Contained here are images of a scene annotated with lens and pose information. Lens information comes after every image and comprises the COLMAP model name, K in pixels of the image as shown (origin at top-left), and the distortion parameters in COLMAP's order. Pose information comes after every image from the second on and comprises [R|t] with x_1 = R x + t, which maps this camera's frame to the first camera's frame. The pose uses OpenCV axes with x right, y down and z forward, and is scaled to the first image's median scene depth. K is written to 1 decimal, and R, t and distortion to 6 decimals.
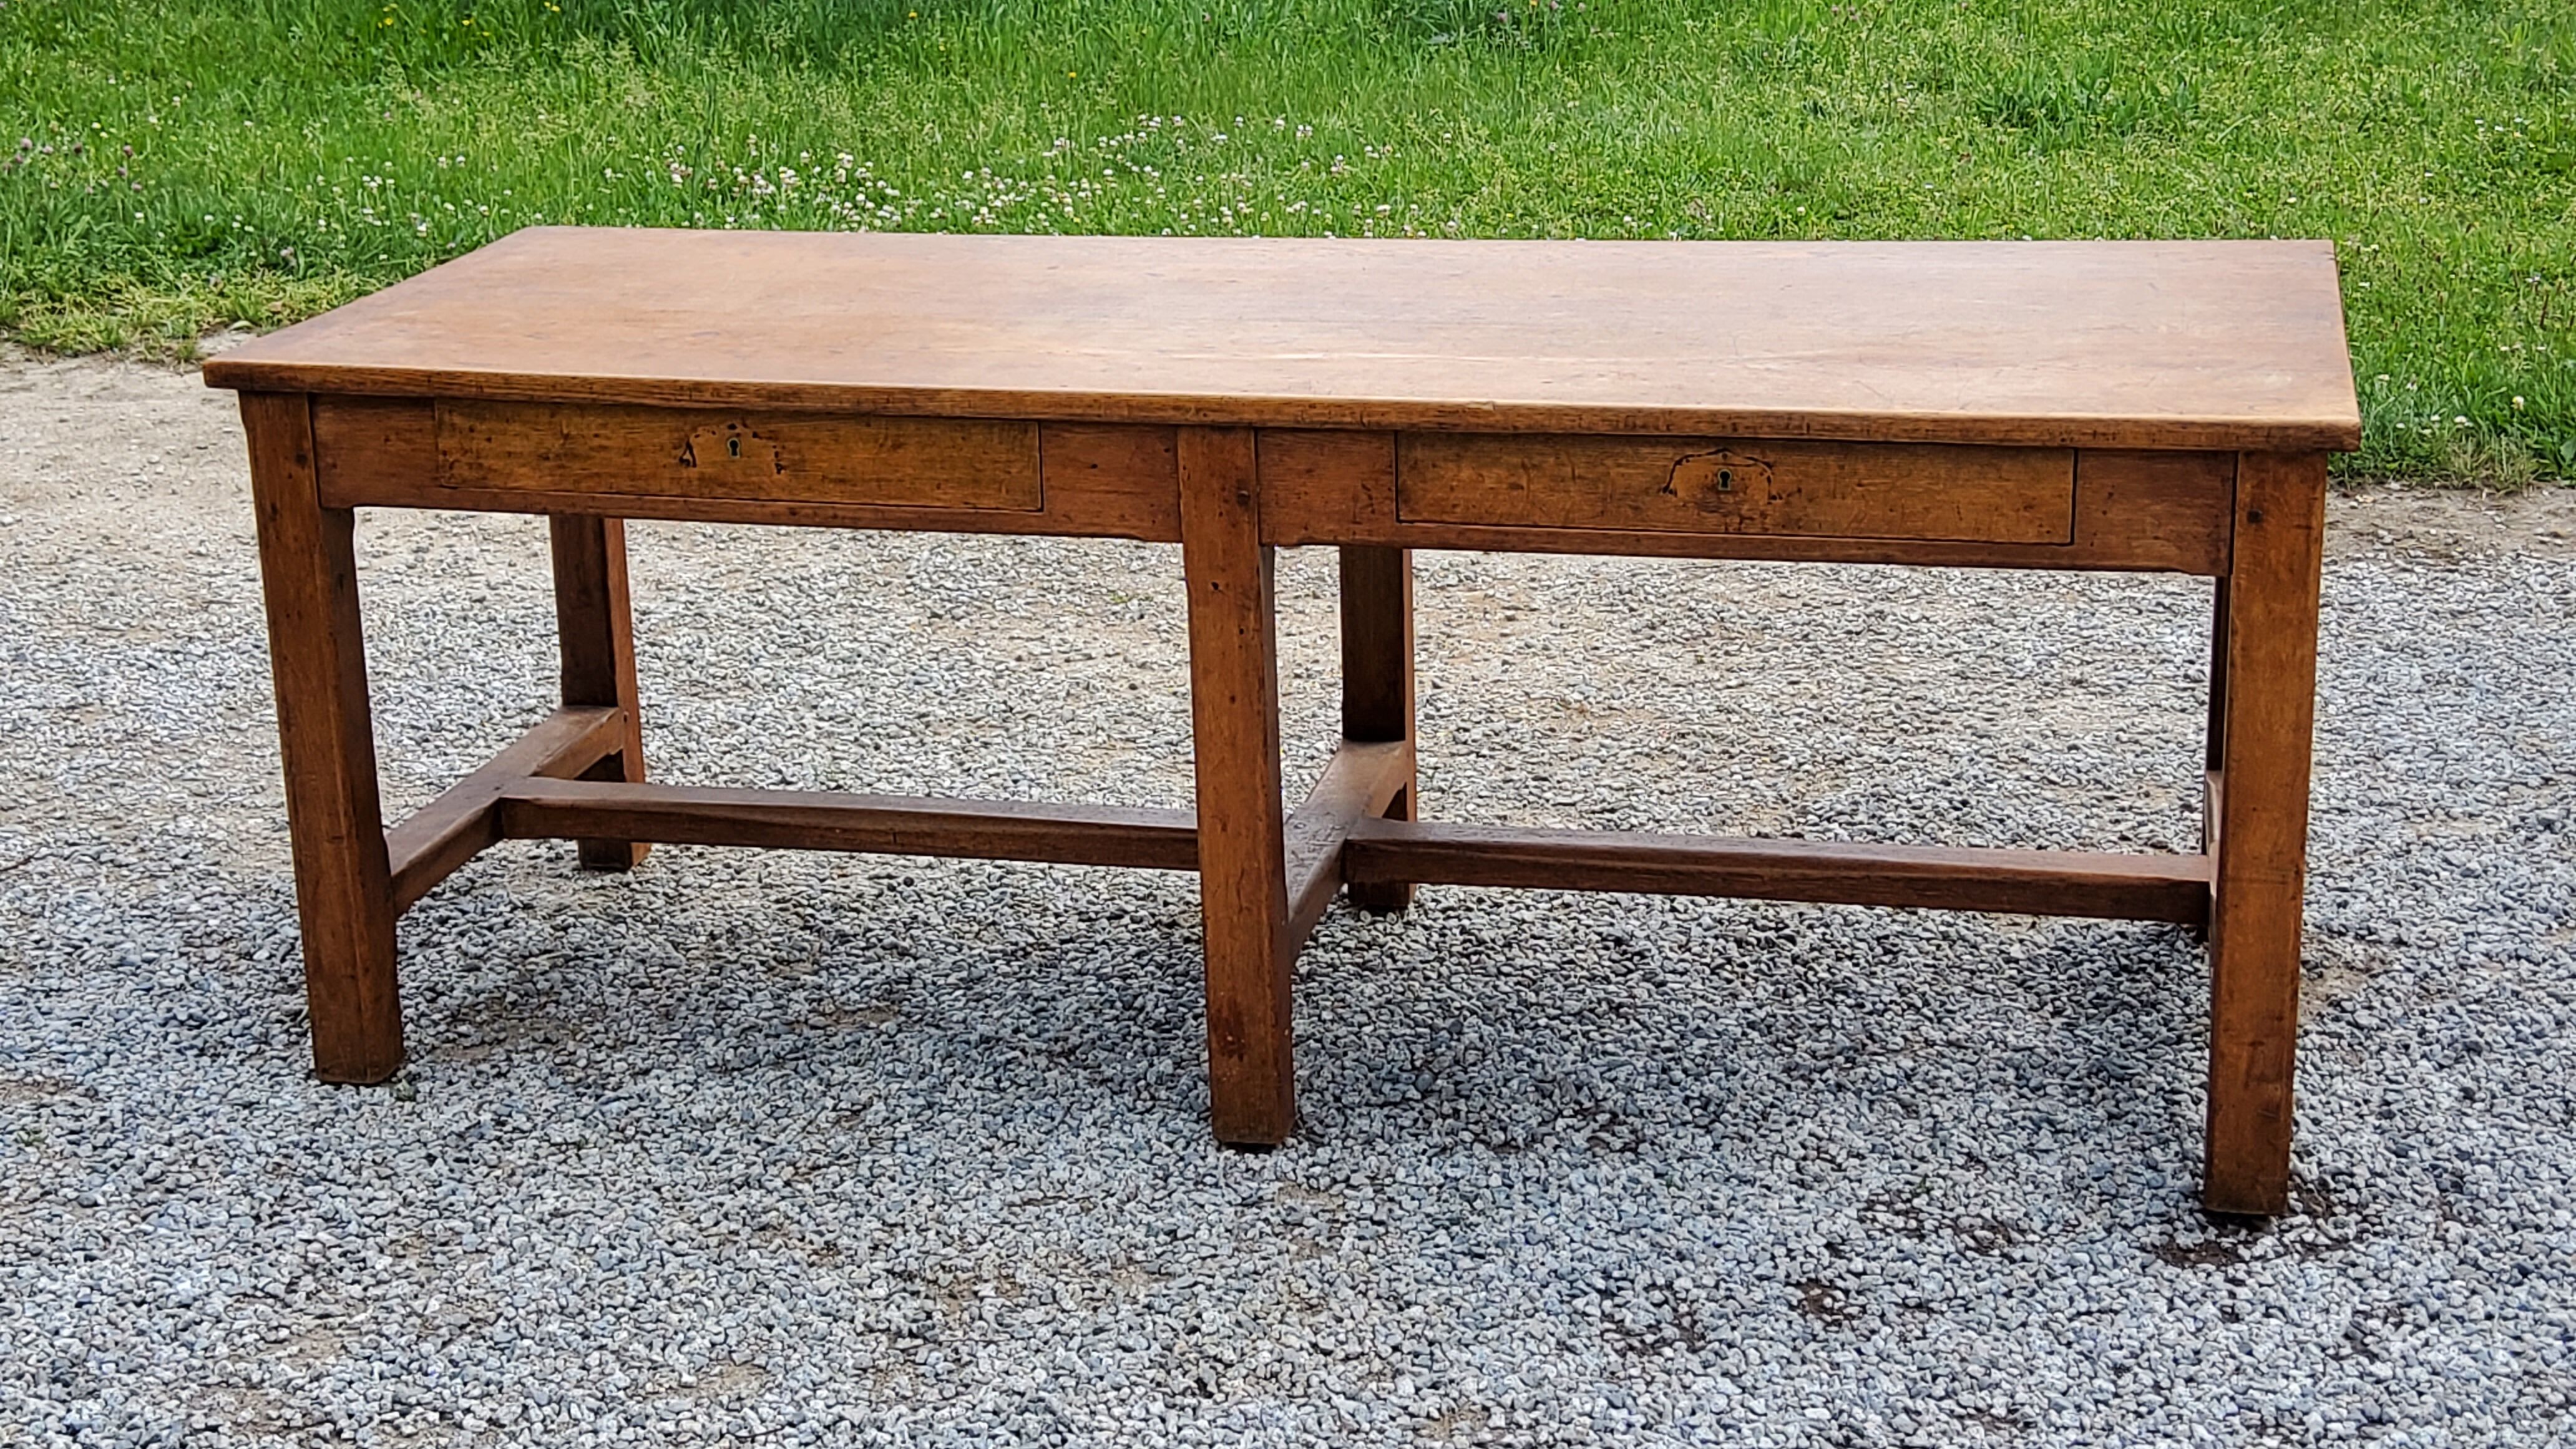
lens RADIAL K [[3787.4, 0, 1309.3], [0, 3787.4, 555.6], [0, 0, 1]] dist [0.078978, 0.000000]
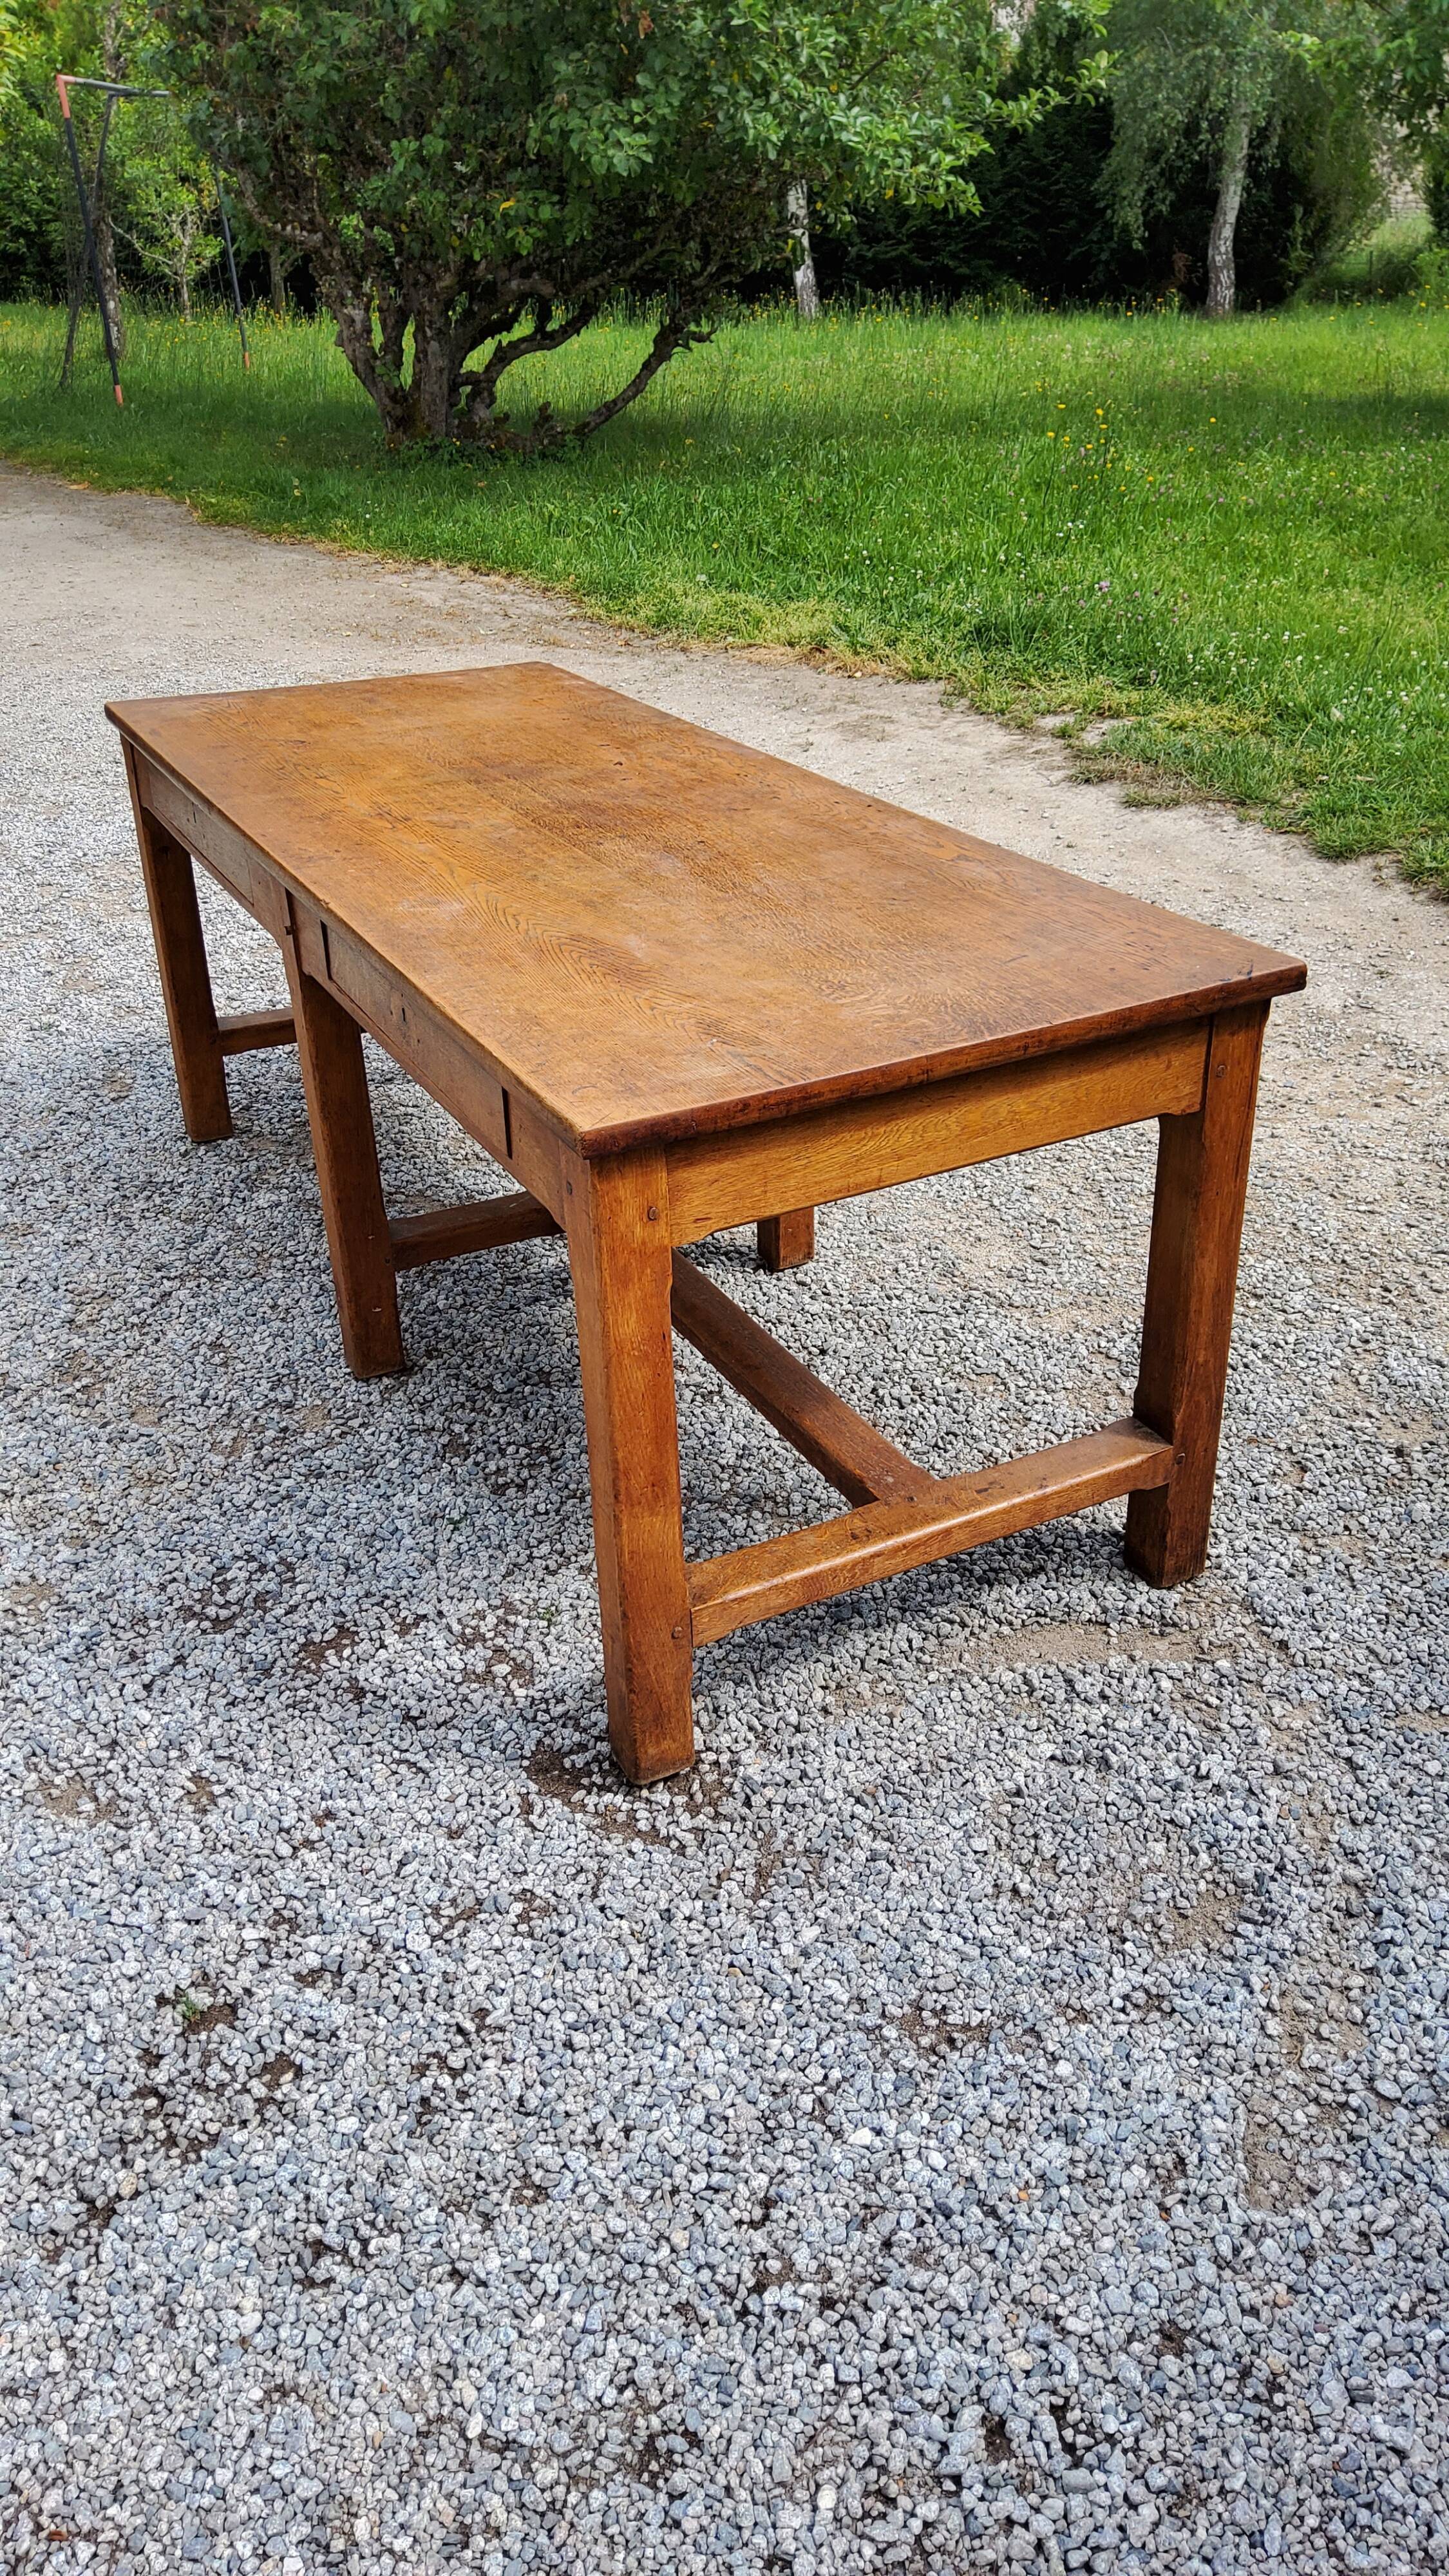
lens RADIAL K [[1942.9, 0, 728.7], [0, 1942.9, 1231.6], [0, 0, 1]] dist [0.080457, -0.143746]
pose [[0.644529, 0.351535, -0.678974, 0.599511], [-0.194141, 0.934176, 0.299372, -0.156726], [0.739521, -0.061138, 0.670351, 0.635170]]
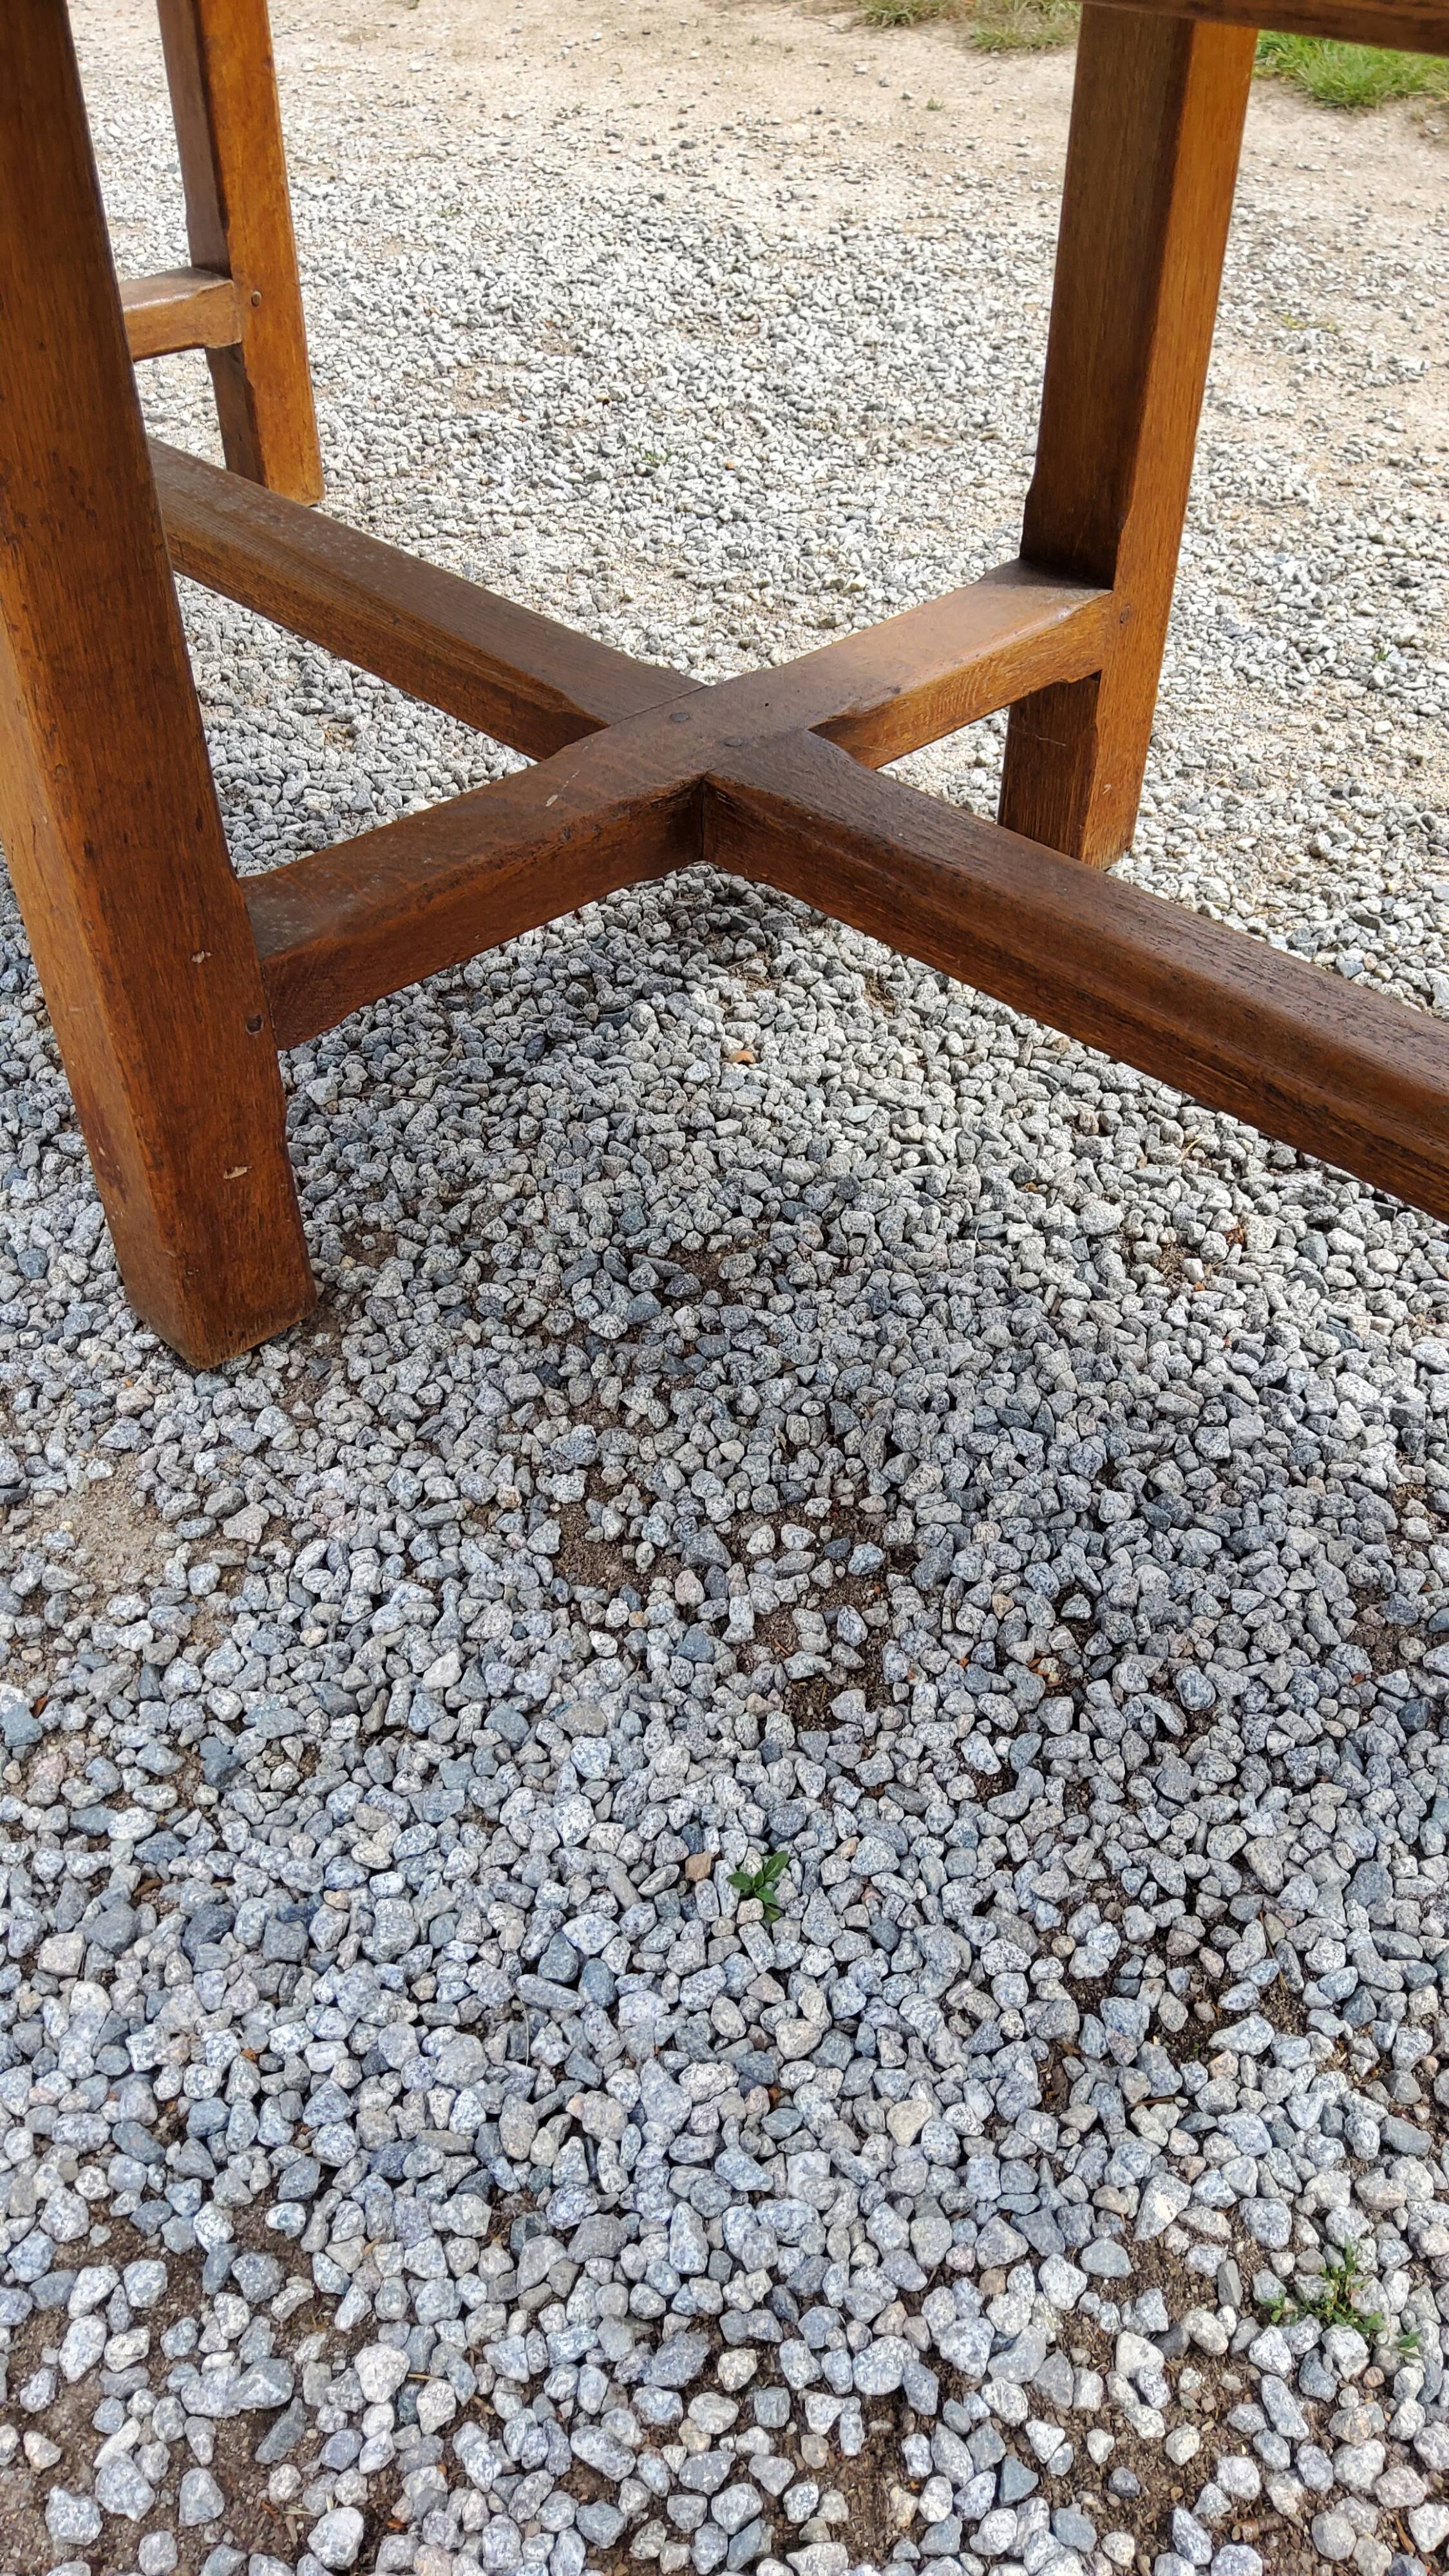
lens RADIAL K [[1942.9, 0, 732.3], [0, 1942.9, 1323.5], [0, 0, 1]] dist [0.080457, -0.143746]
pose [[0.836173, 0.386615, -0.389029, 0.154261], [-0.165001, 0.853766, 0.493819, 0.012079], [0.523058, -0.348728, 0.777688, 0.878828]]
